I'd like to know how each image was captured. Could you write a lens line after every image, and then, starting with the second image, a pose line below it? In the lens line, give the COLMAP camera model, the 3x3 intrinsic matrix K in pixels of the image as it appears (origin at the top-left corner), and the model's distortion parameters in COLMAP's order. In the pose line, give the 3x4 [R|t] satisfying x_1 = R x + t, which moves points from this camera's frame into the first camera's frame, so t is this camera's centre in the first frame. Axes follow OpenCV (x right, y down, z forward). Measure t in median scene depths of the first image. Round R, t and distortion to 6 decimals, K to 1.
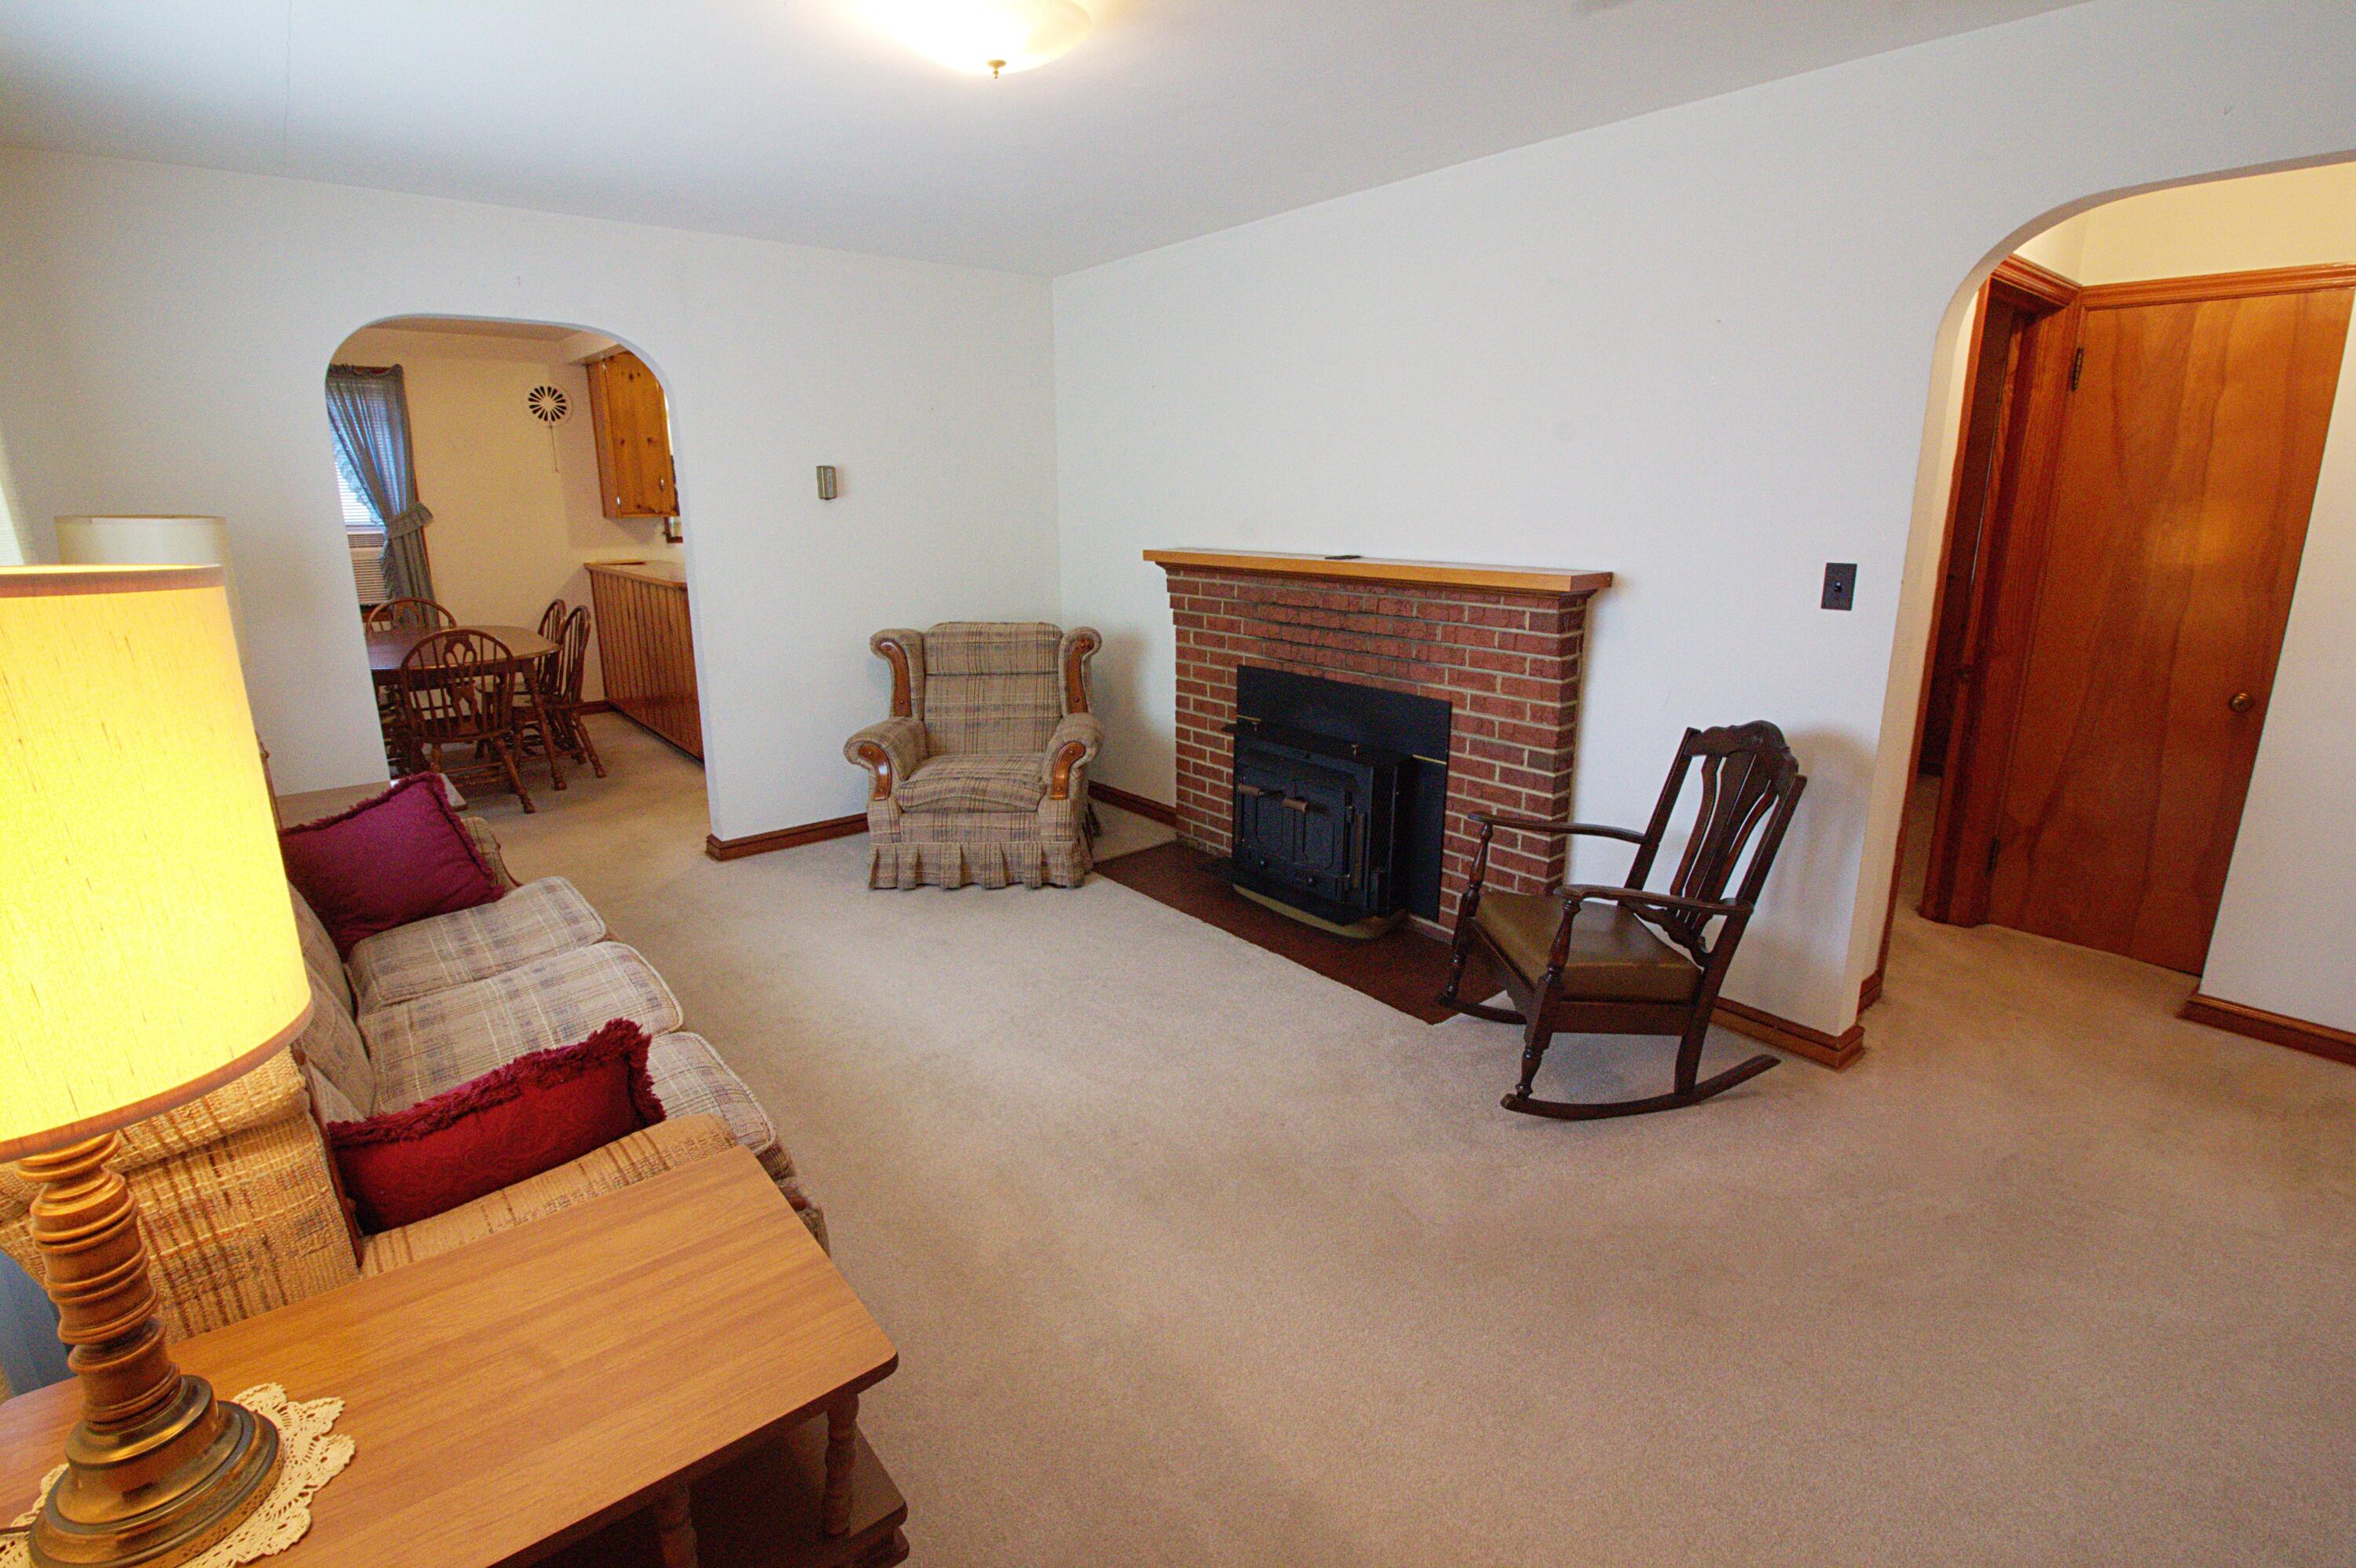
lens RADIAL K [[1086.4, 0, 1172.7], [0, 1086.4, 752.6], [0, 0, 1]] dist [-0.000372, -0.012644]
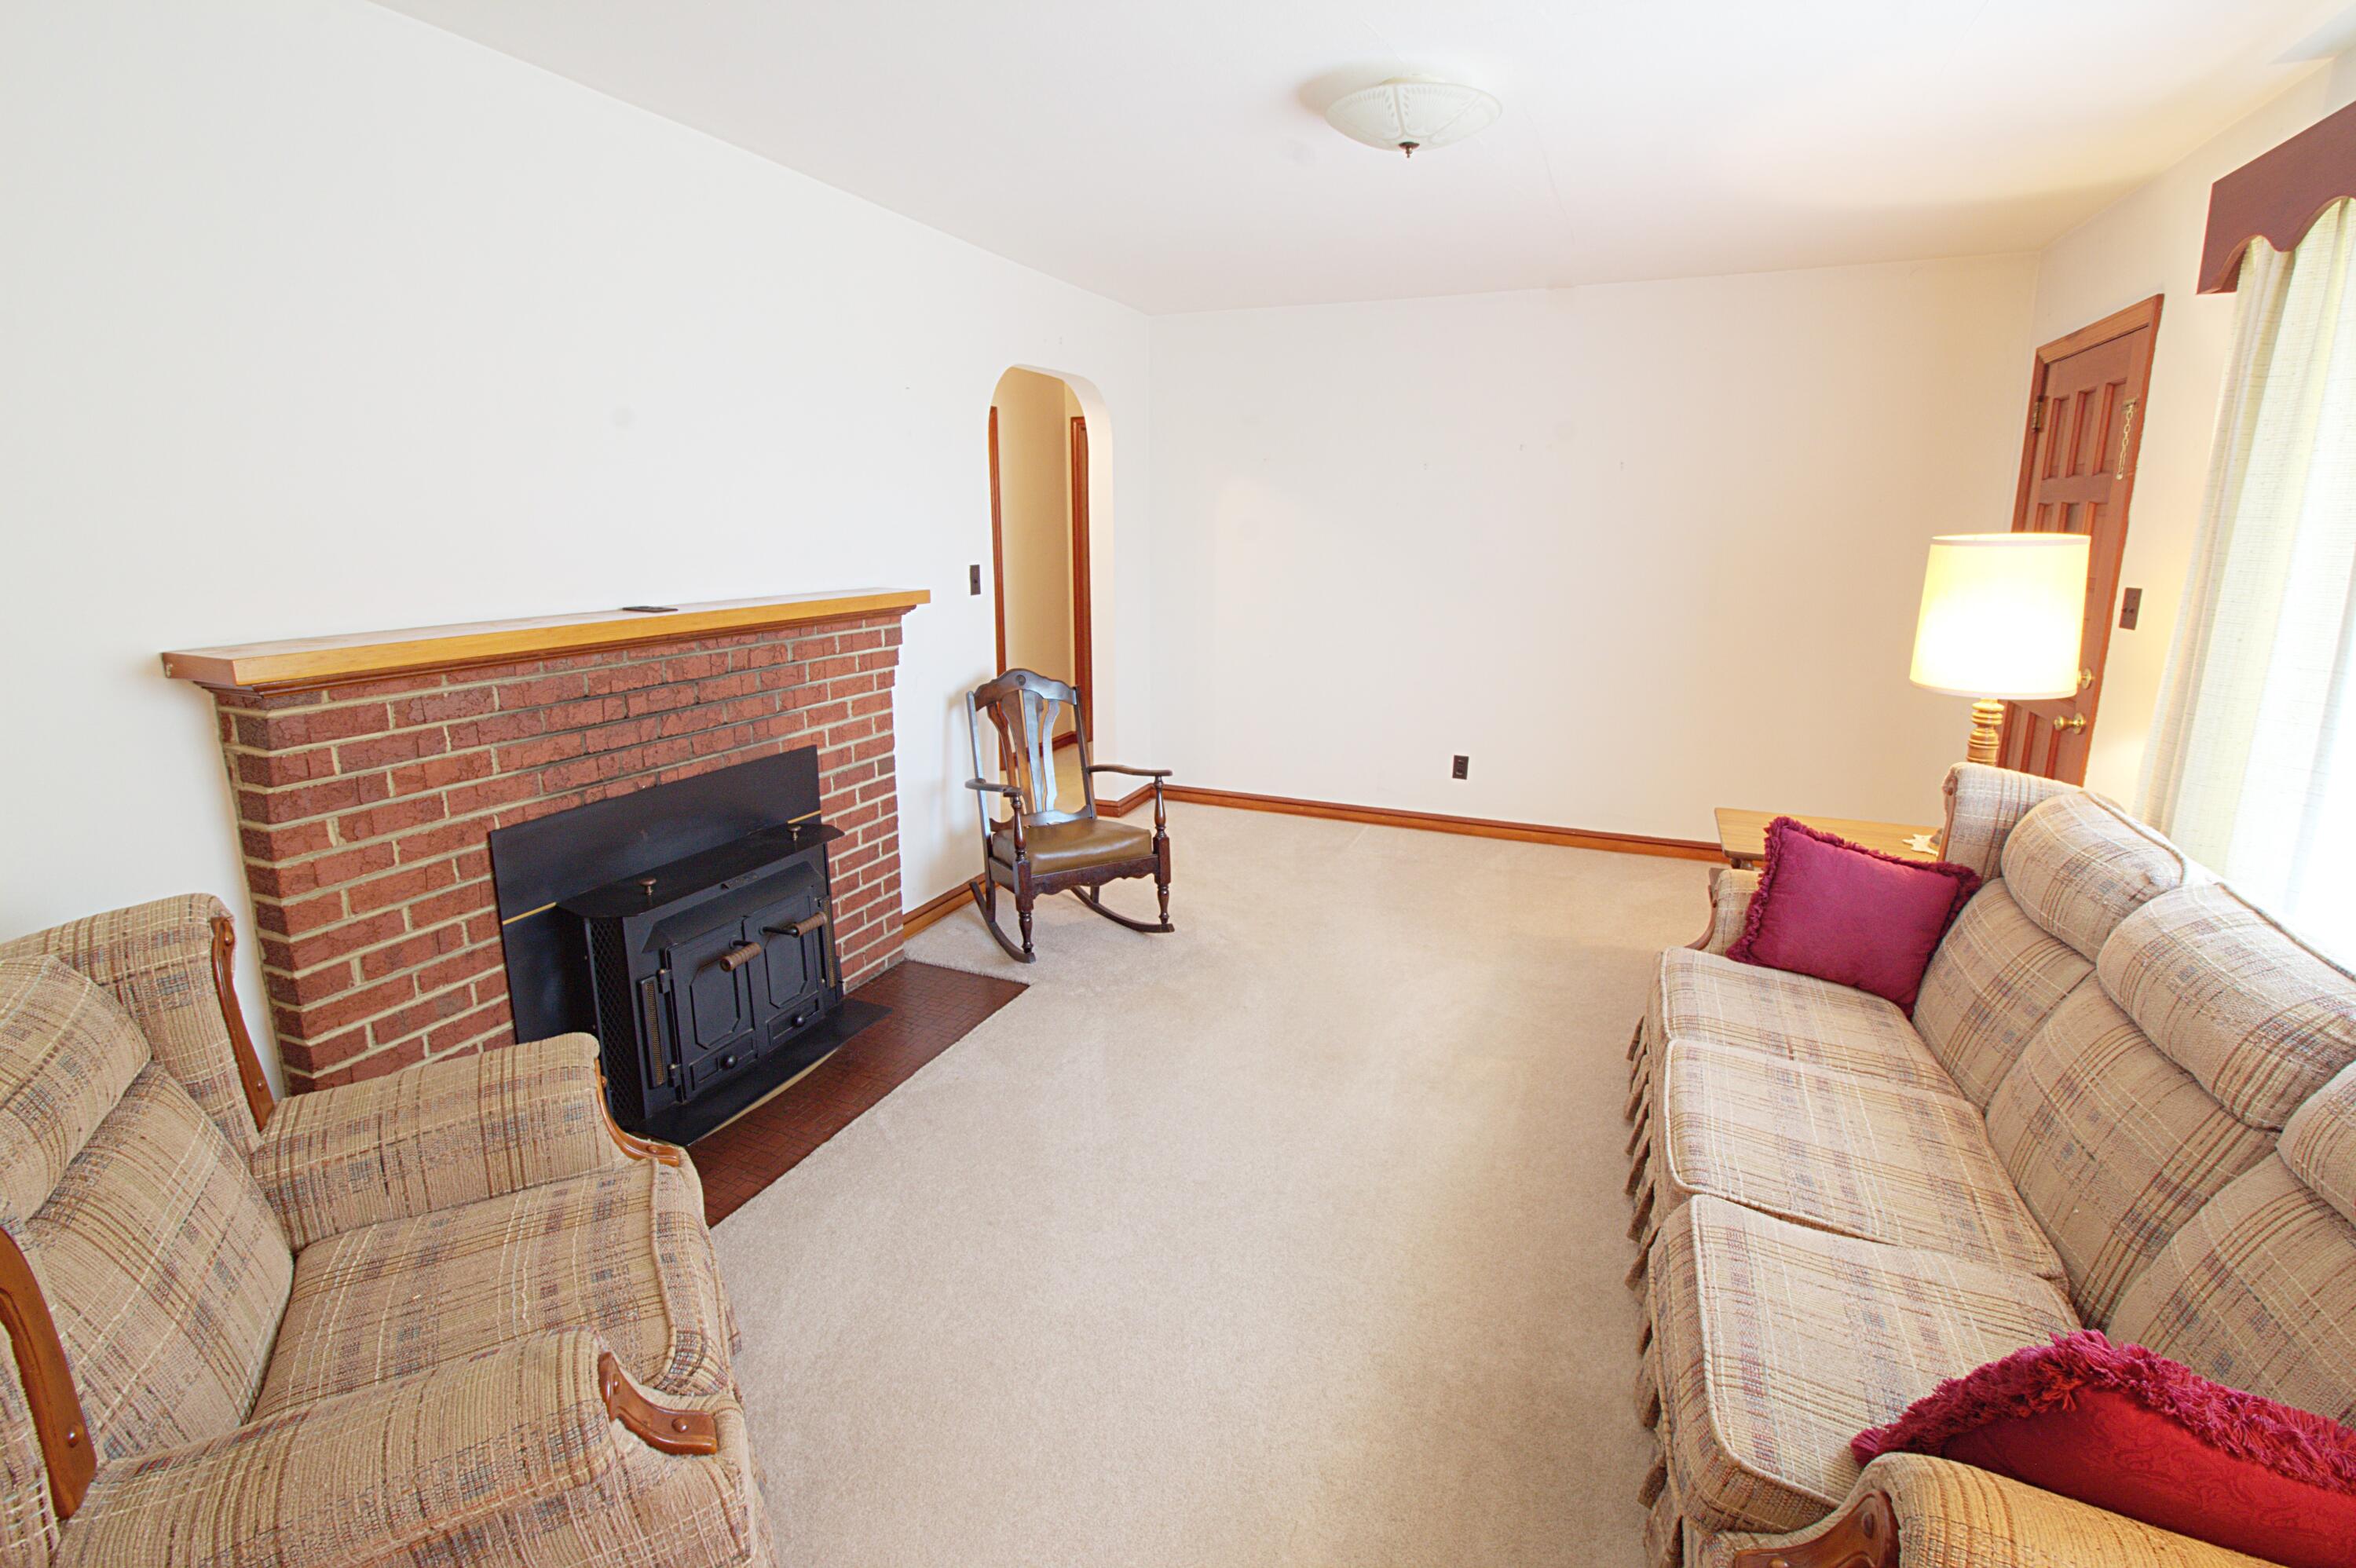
lens RADIAL K [[1090.5, 0, 1176.4], [0, 1090.5, 749.2], [0, 0, 1]] dist [0.003124, -0.015920]
pose [[-0.471746, -0.178444, 0.863489, -0.633657], [0.206184, 0.929831, 0.304798, -0.241284], [-0.857289, 0.321825, -0.401852, 1.024485]]
